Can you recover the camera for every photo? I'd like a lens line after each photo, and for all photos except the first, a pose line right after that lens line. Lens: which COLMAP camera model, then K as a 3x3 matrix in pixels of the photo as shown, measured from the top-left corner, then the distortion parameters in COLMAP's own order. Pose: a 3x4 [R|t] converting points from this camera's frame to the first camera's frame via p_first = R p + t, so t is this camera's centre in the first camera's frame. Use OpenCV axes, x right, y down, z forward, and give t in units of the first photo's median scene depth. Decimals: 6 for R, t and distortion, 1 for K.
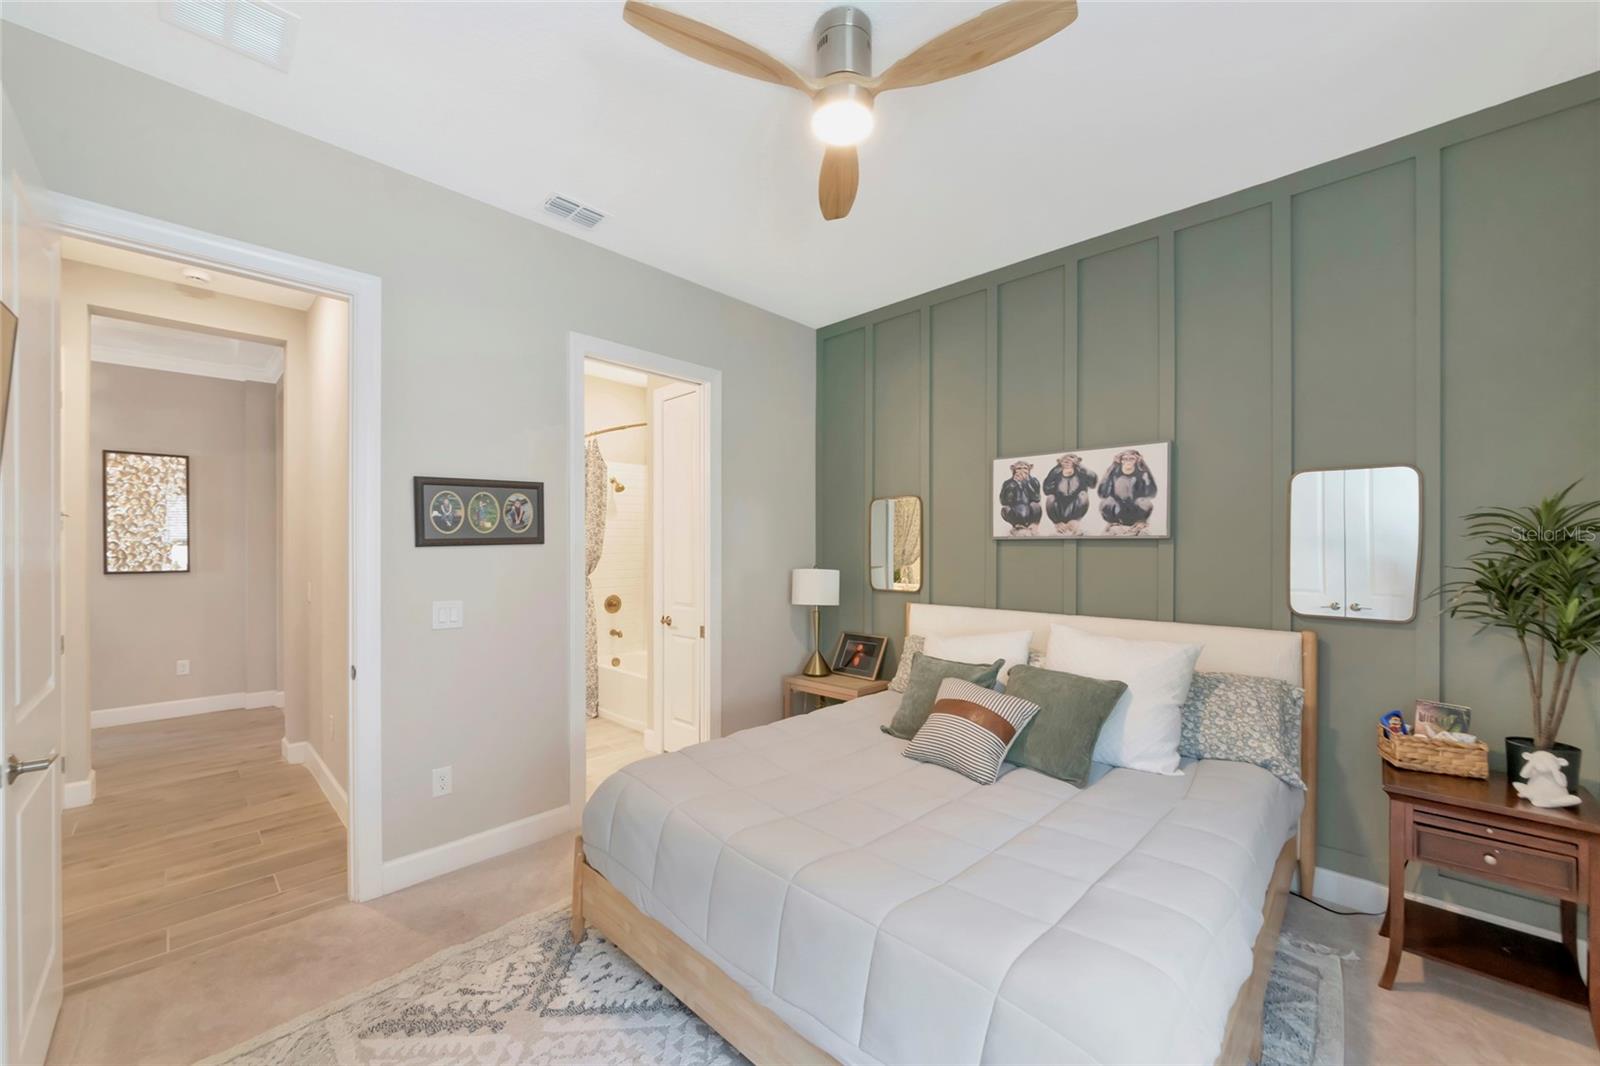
lens RADIAL K [[611.3, 0, 801.8], [0, 611.3, 540.3], [0, 0, 1]] dist [-0.000684, -0.000096]
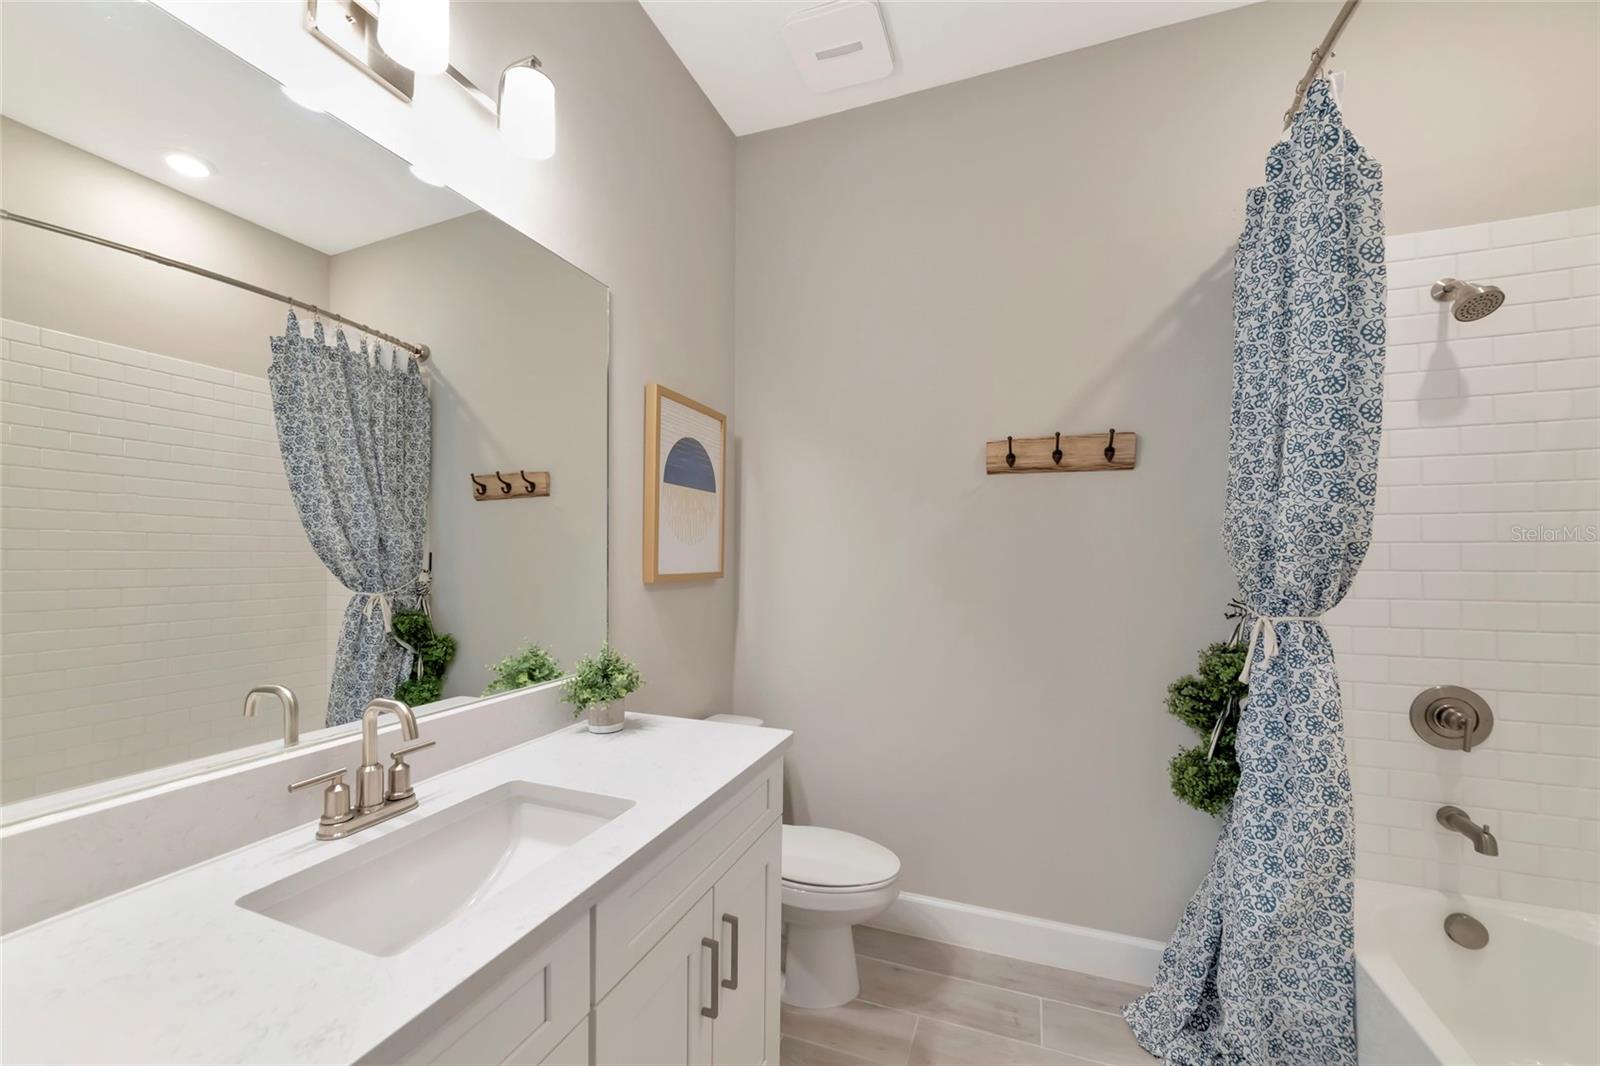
lens RADIAL K [[611.3, 0, 801.8], [0, 611.3, 540.3], [0, 0, 1]] dist [-0.000684, -0.000096]
pose [[0.397118, -0.012559, -0.917682, -0.169757], [-0.002829, 0.999885, -0.014909, 0.026578], [0.917763, 0.008517, 0.397036, 0.620059]]
